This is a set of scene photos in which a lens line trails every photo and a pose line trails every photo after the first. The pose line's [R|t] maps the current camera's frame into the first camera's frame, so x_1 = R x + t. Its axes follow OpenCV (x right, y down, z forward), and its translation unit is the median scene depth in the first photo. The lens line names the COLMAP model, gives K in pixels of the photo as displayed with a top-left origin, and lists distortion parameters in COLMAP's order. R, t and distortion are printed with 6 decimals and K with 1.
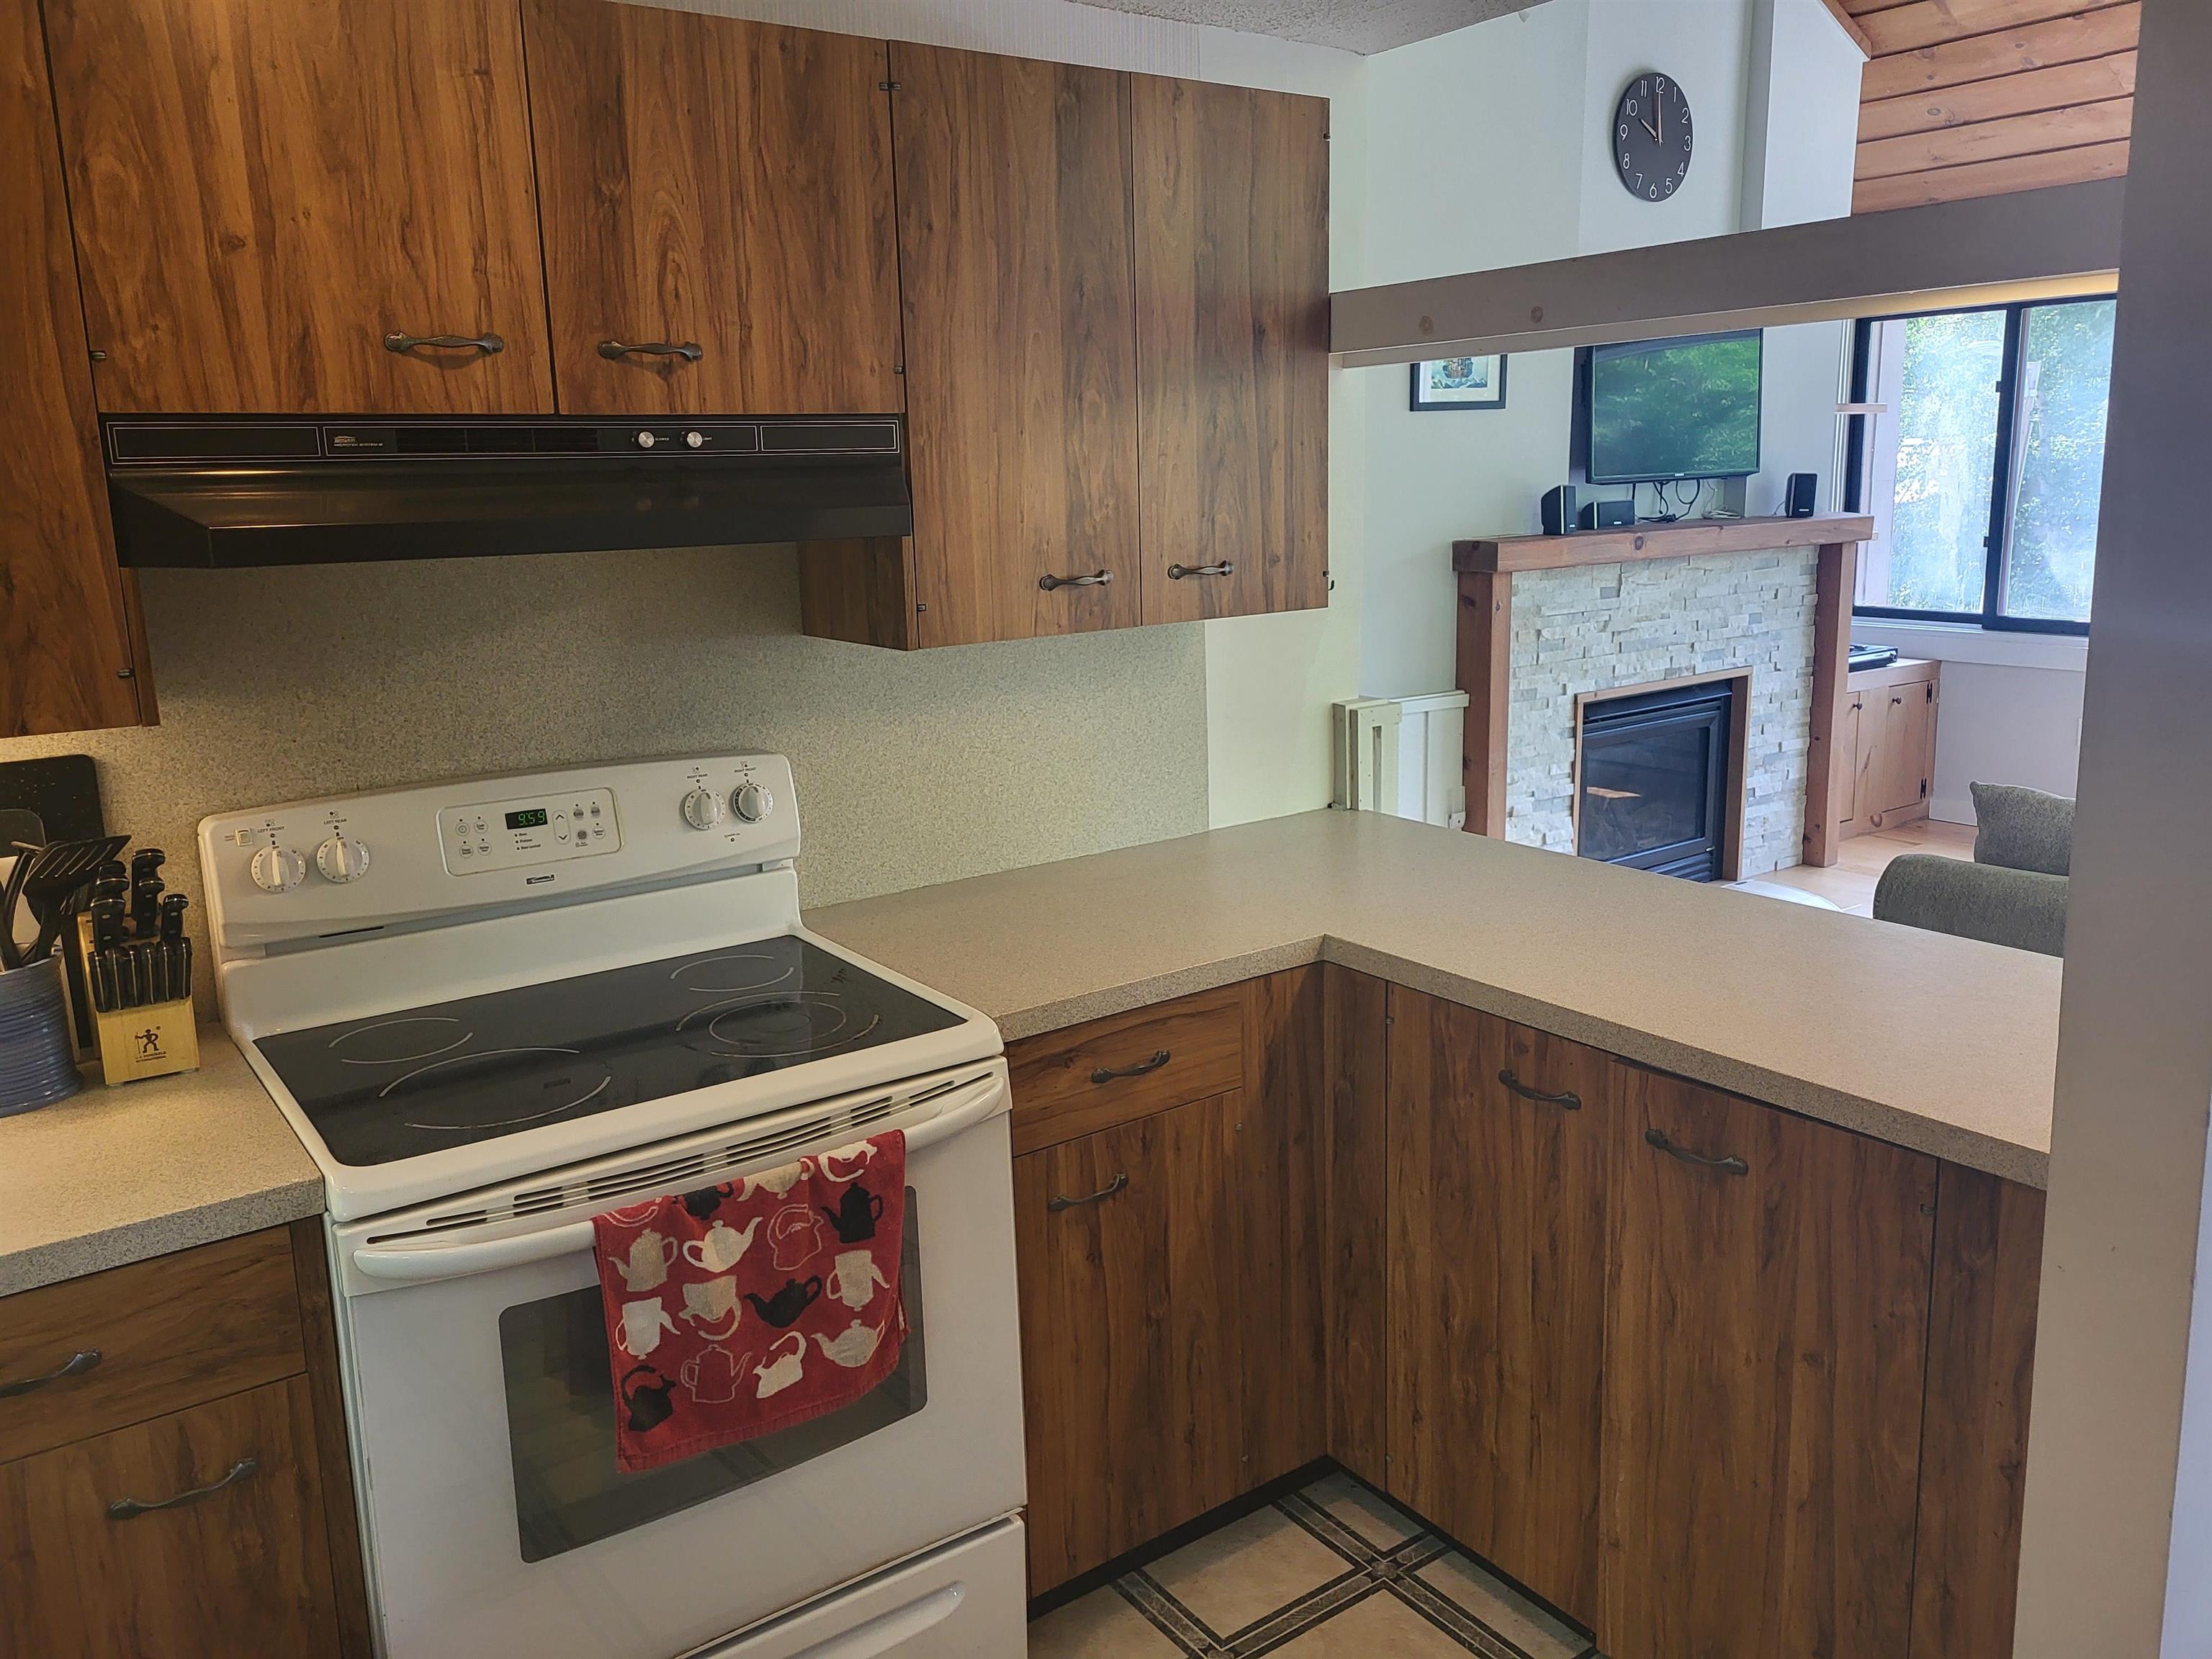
lens RADIAL K [[1700.3, 0, 1100.3], [0, 1700.3, 801.5], [0, 0, 1]] dist [0.060183, -0.036912]
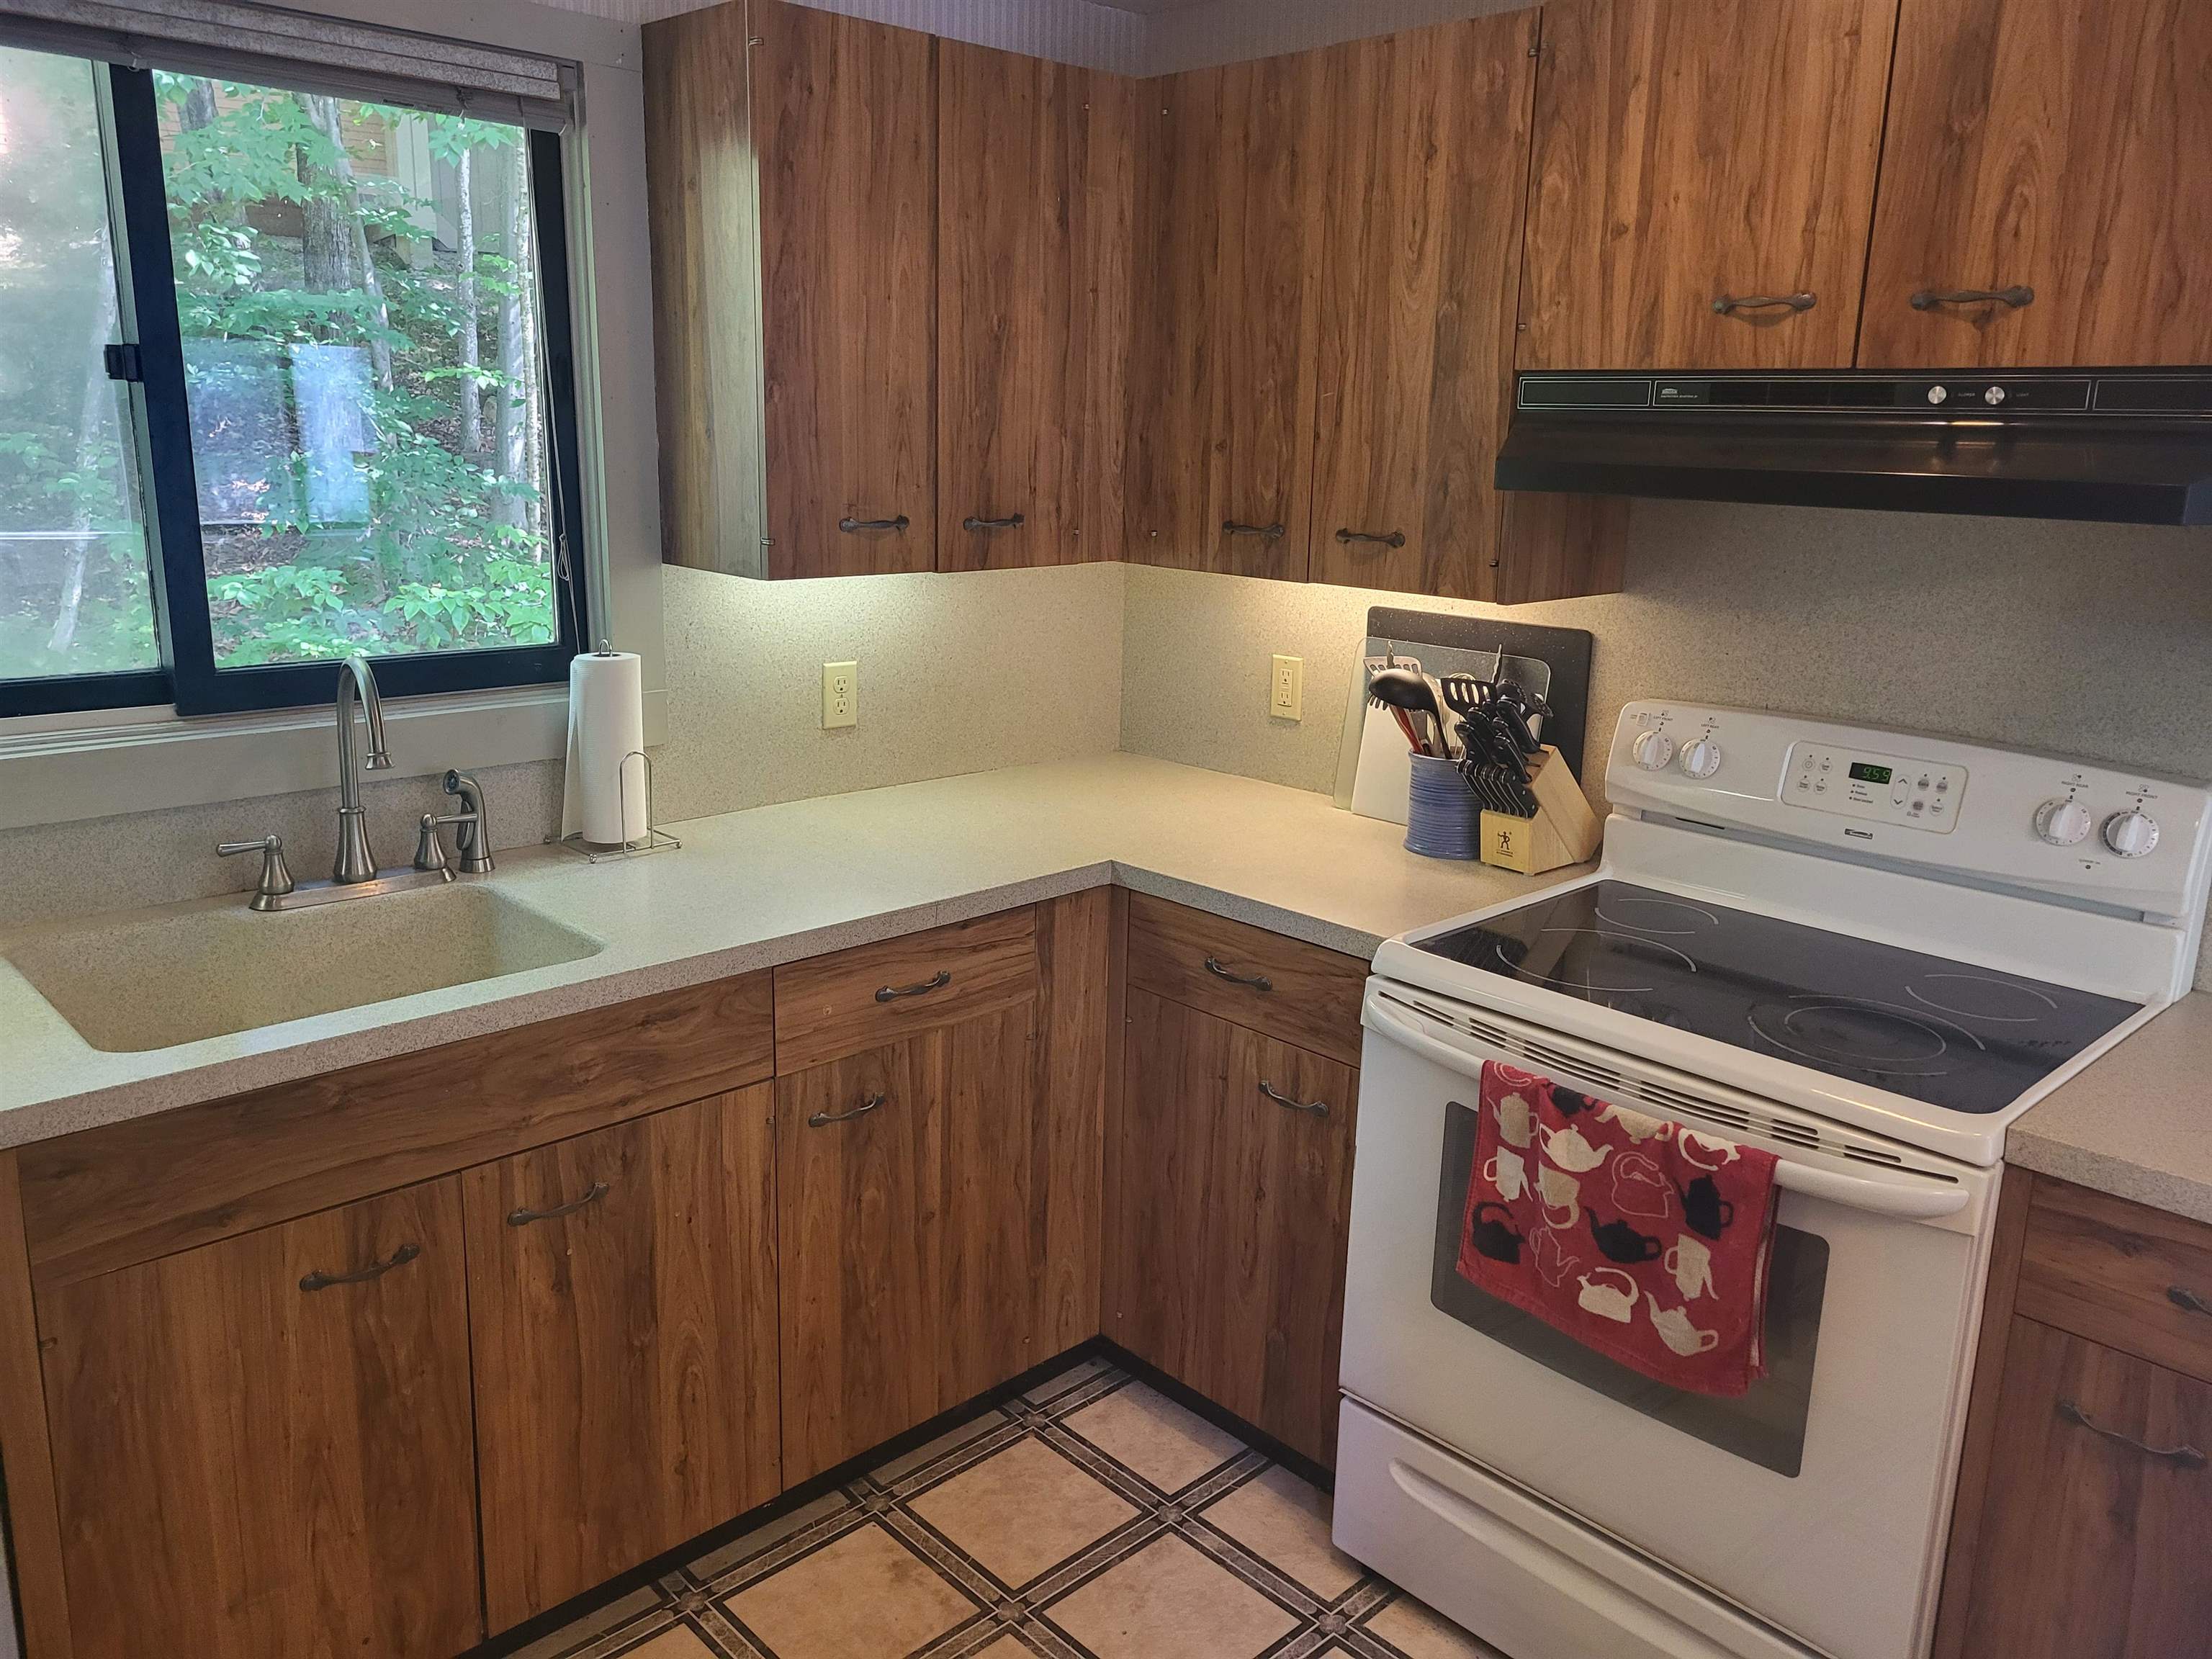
lens RADIAL K [[1682.1, 0, 1111.1], [0, 1682.1, 820.8], [0, 0, 1]] dist [0.066719, -0.040256]
pose [[0.143937, 0.263990, -0.953725, 0.666523], [-0.219869, 0.948203, 0.229279, -0.112099], [0.964852, 0.176692, 0.194525, 0.448273]]
